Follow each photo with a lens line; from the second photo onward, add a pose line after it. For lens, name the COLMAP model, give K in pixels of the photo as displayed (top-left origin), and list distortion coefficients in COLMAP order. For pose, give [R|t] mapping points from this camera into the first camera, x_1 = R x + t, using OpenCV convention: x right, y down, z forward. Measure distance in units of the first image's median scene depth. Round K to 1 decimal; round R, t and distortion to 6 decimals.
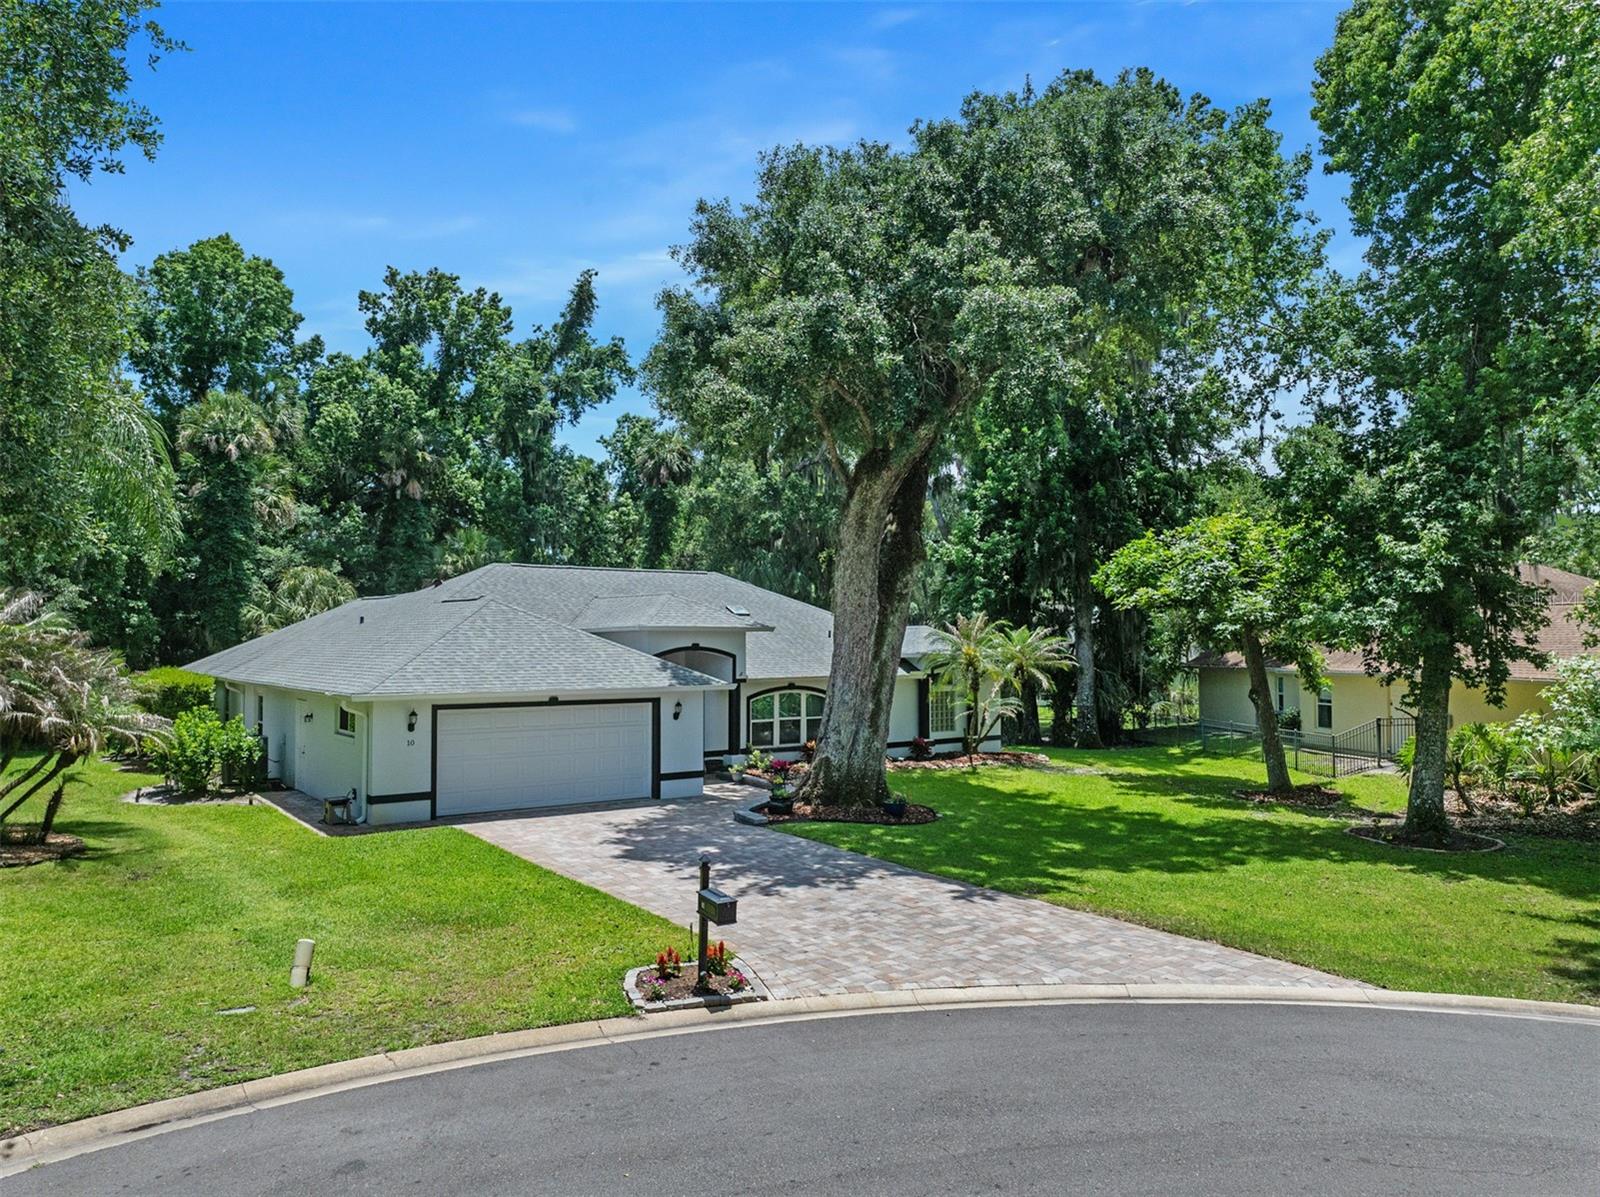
lens RADIAL K [[1140.4, 0, 788.0], [0, 1140.4, 607.6], [0, 0, 1]] dist [-0.039800, 0.001608]
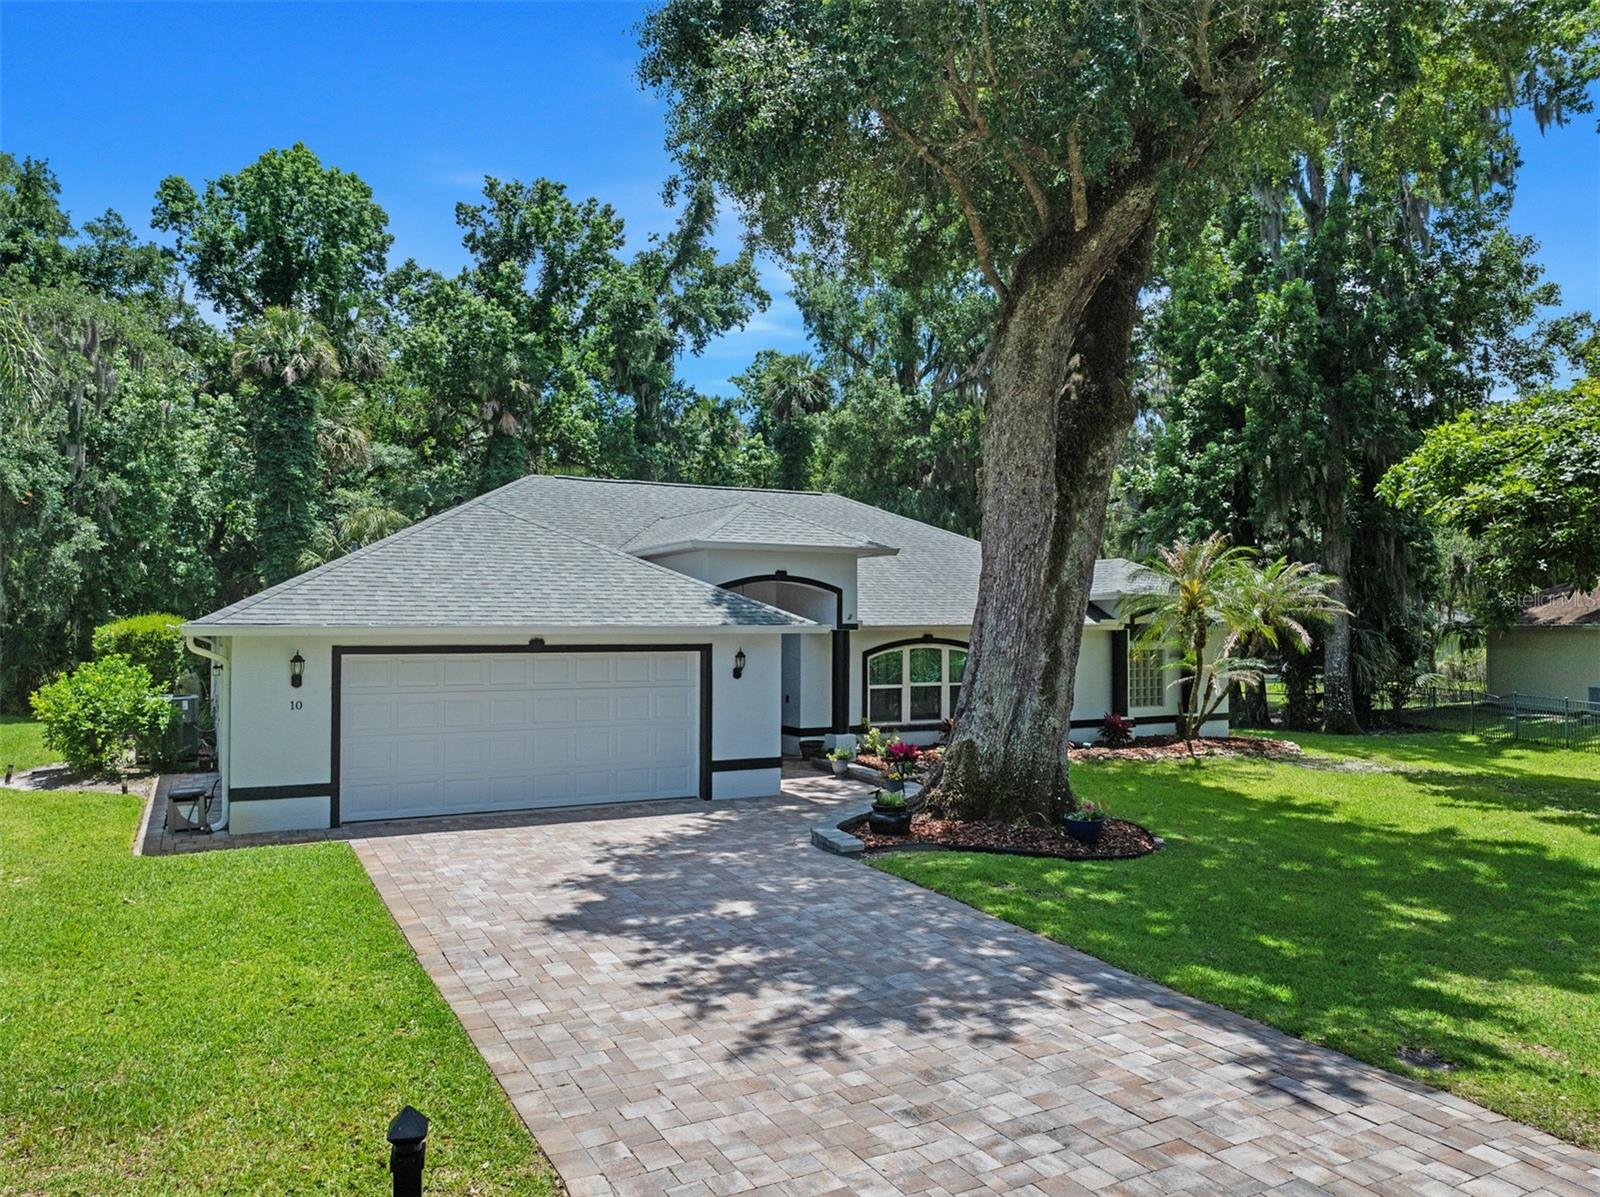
lens RADIAL K [[1140.4, 0, 784.7], [0, 1140.4, 600.3], [0, 0, 1]] dist [-0.039800, 0.001608]
pose [[0.988741, 0.000738, -0.149634, 0.020661], [0.001062, 0.999928, 0.011950, 0.037059], [0.149632, -0.011975, 0.988669, 0.291656]]
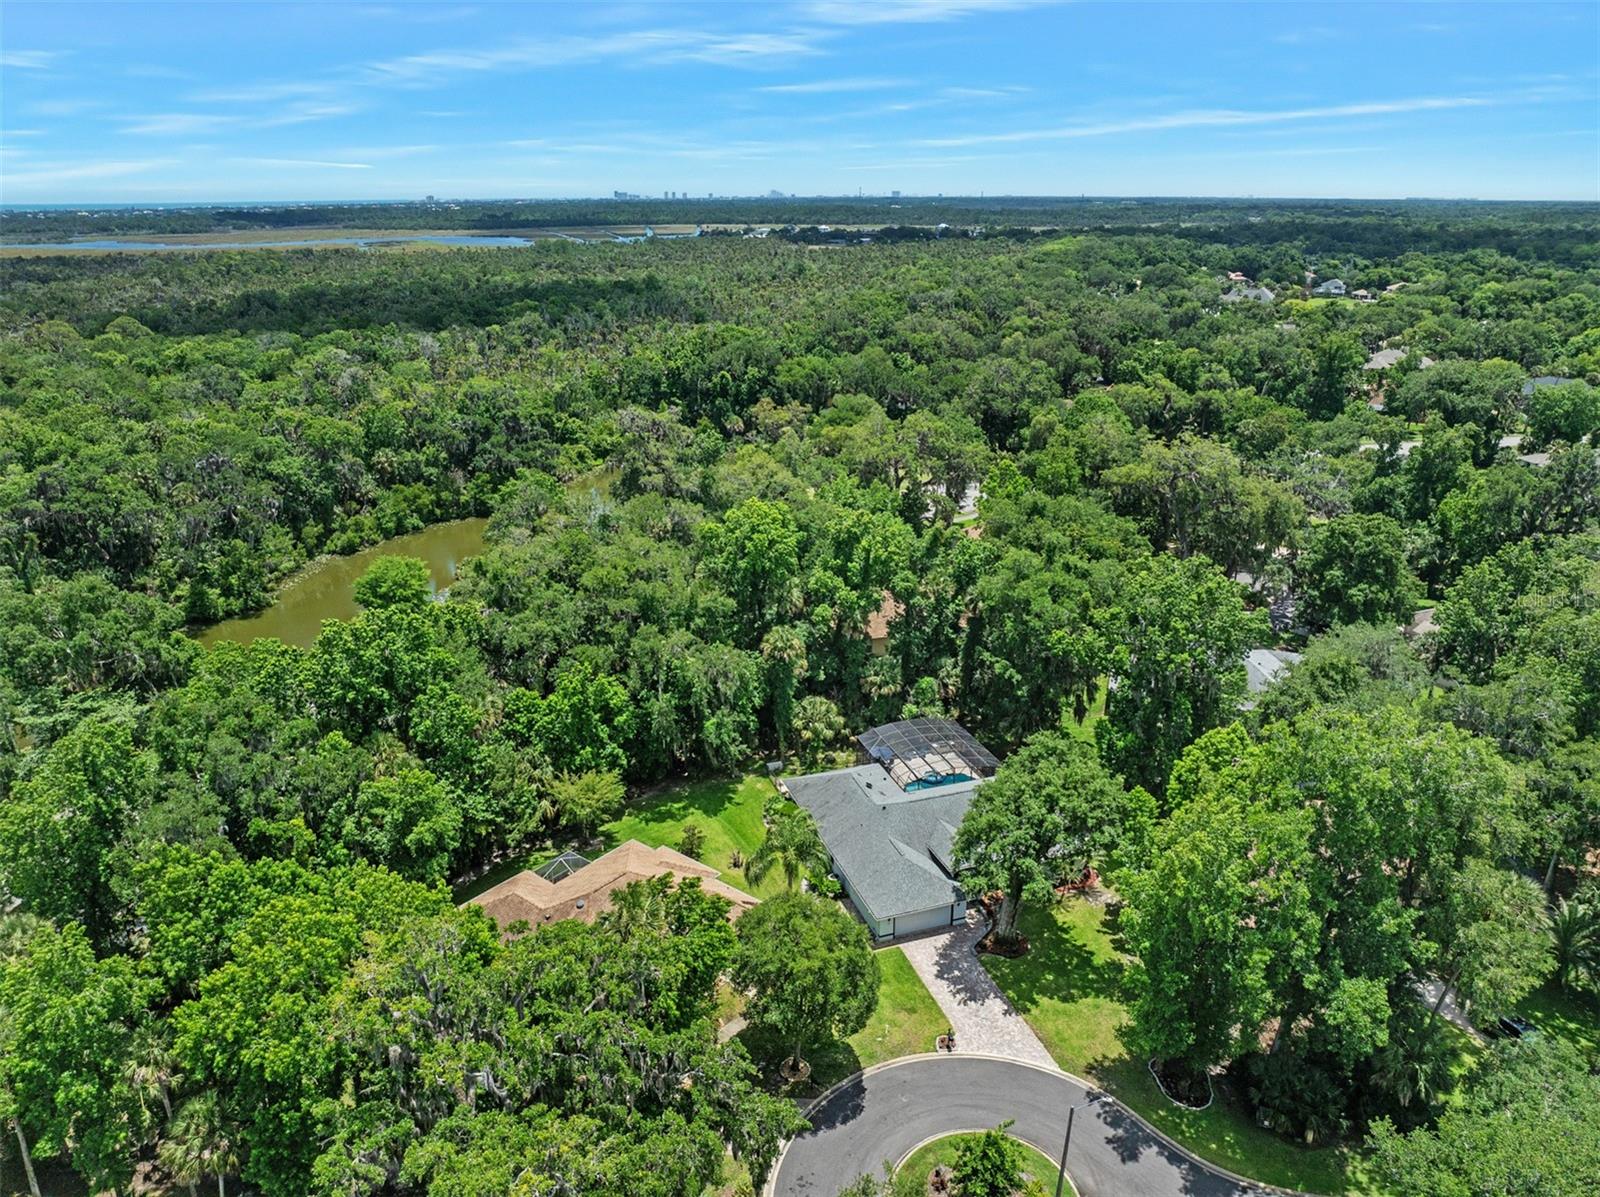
lens RADIAL K [[1140.4, 0, 791.0], [0, 1140.4, 594.0], [0, 0, 1]] dist [-0.039800, 0.001608]
pose [[0.956640, 0.102461, -0.272658, 0.216661], [0.008707, 0.925610, 0.378379, -1.715109], [0.291144, -0.364347, 0.884583, -1.537932]]
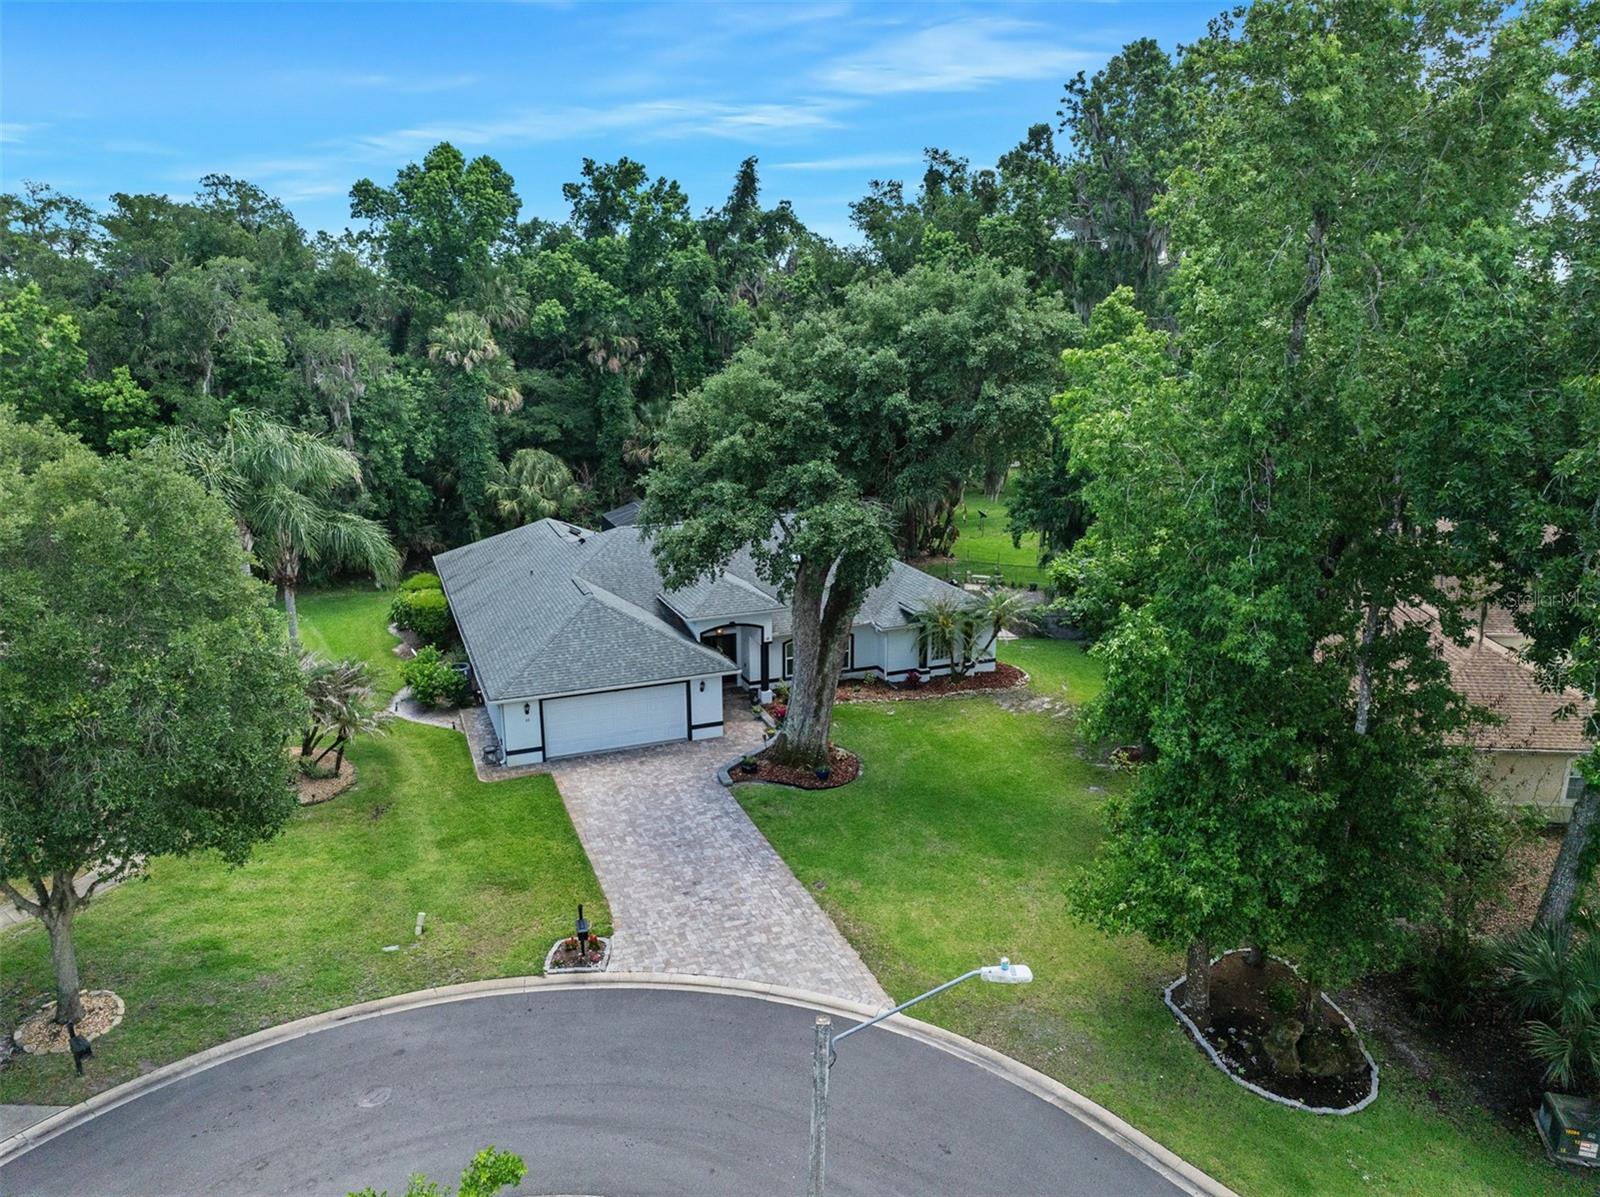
lens RADIAL K [[1140.4, 0, 780.3], [0, 1140.4, 606.6], [0, 0, 1]] dist [-0.039800, 0.001608]
pose [[0.963635, 0.063213, -0.259638, 0.316997], [0.015890, 0.956344, 0.291812, -0.367336], [0.266749, -0.285326, 0.920562, -0.280857]]
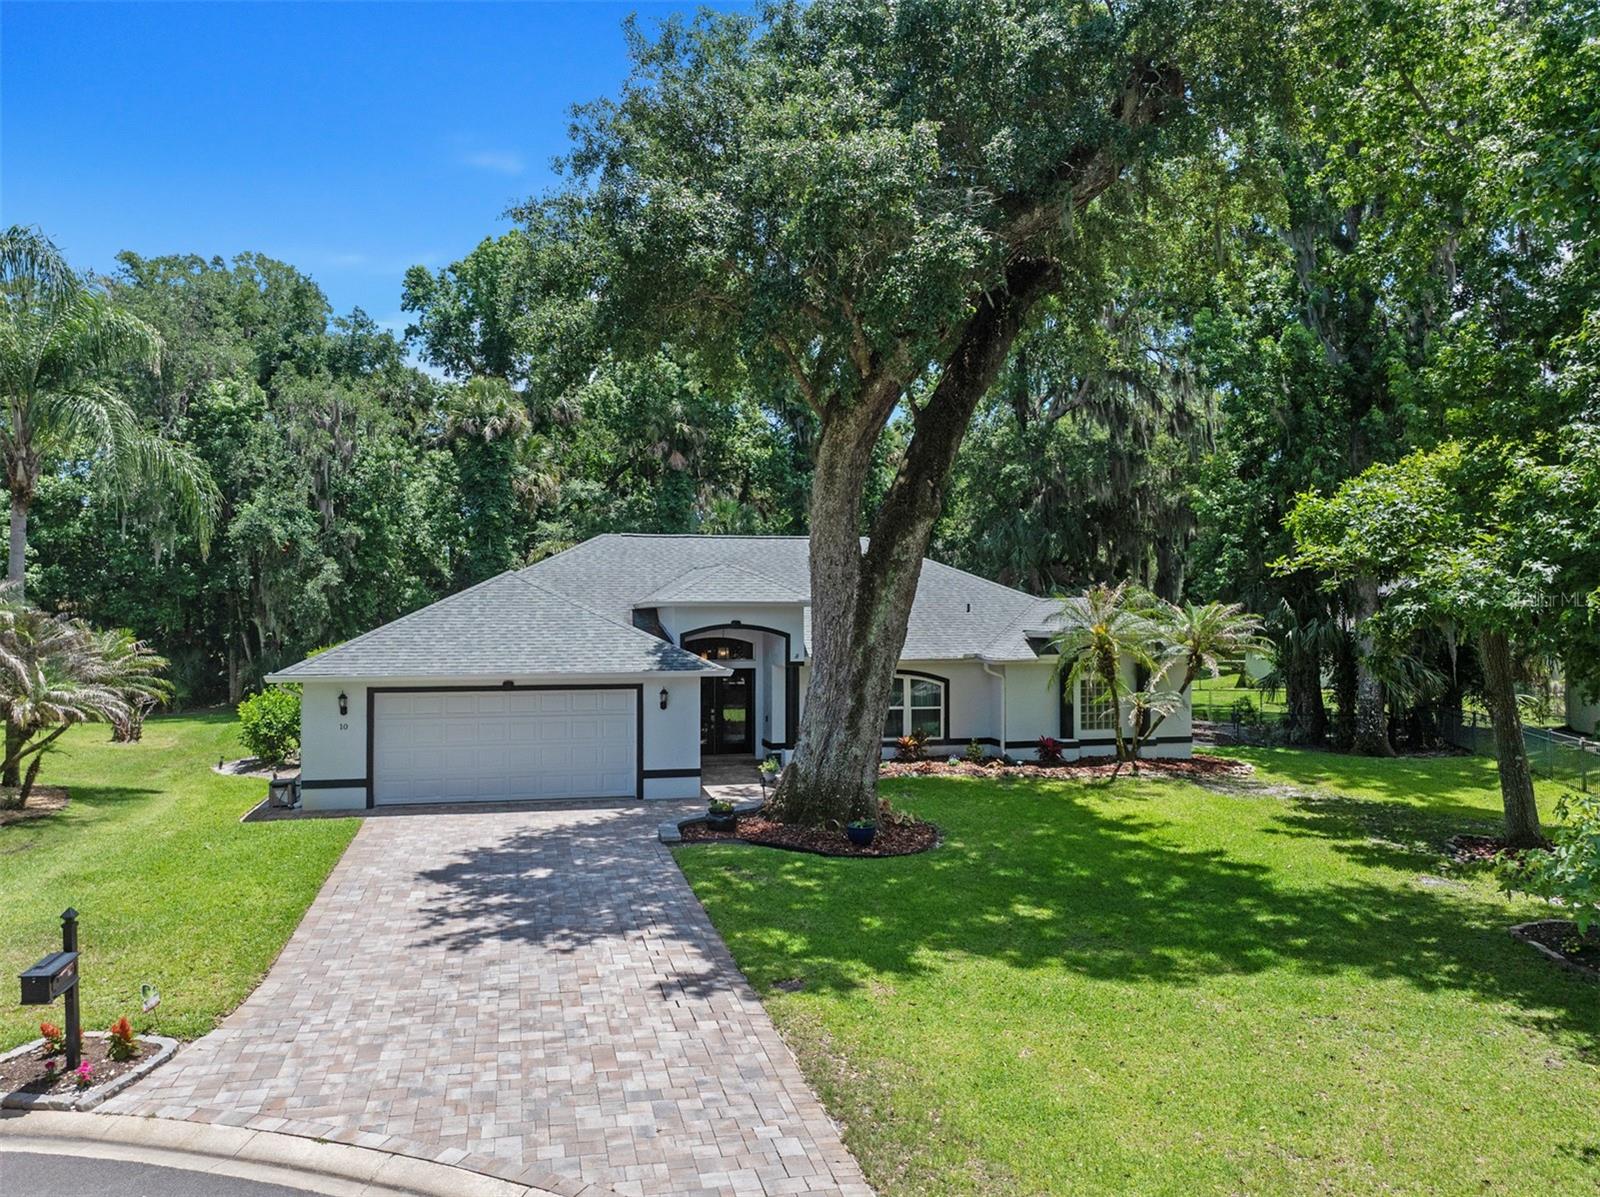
lens RADIAL K [[1140.4, 0, 764.4], [0, 1140.4, 593.5], [0, 0, 1]] dist [-0.039800, 0.001608]
pose [[0.913563, -0.005559, -0.406659, 0.263504], [0.012878, 0.999801, 0.015262, -0.002160], [0.406493, -0.019180, 0.913453, 0.190721]]
